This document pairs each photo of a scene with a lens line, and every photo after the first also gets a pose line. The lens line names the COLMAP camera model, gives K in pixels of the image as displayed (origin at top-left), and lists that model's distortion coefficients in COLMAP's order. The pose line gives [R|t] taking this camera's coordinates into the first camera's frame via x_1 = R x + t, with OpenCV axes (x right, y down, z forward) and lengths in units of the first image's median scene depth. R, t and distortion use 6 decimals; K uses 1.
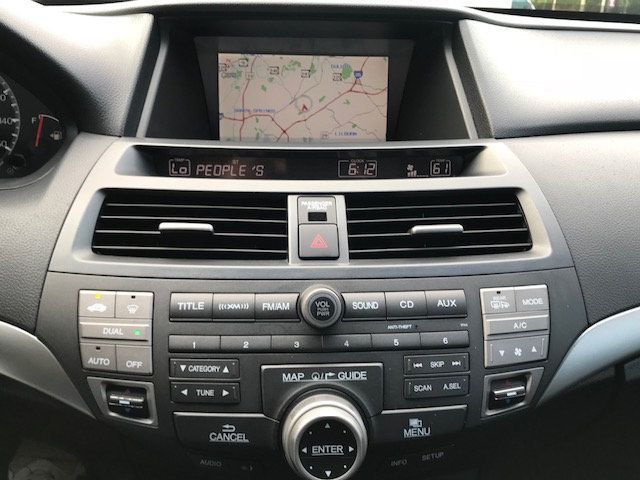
lens RADIAL K [[602.7, 0, 318.7], [0, 602.7, 240.0], [0, 0, 1]] dist [0.007793, 0.000000]
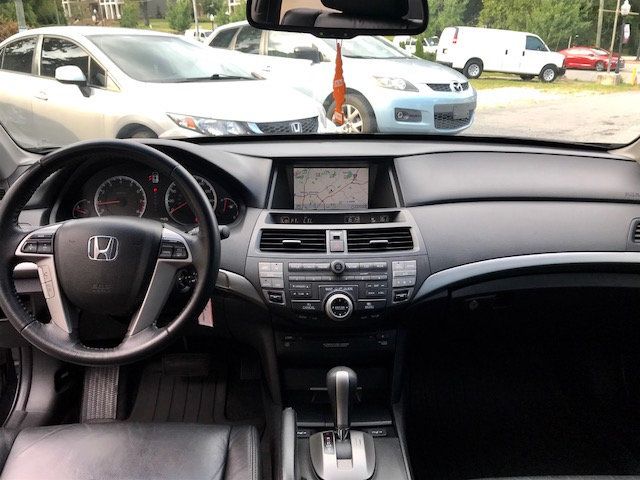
lens RADIAL K [[602.7, 0, 318.2], [0, 602.7, 241.5], [0, 0, 1]] dist [0.007793, 0.000000]
pose [[0.999102, -0.008113, -0.041596, 0.030209], [0.006055, 0.998762, -0.049365, 0.123798], [0.041945, 0.049069, 0.997914, -1.923083]]
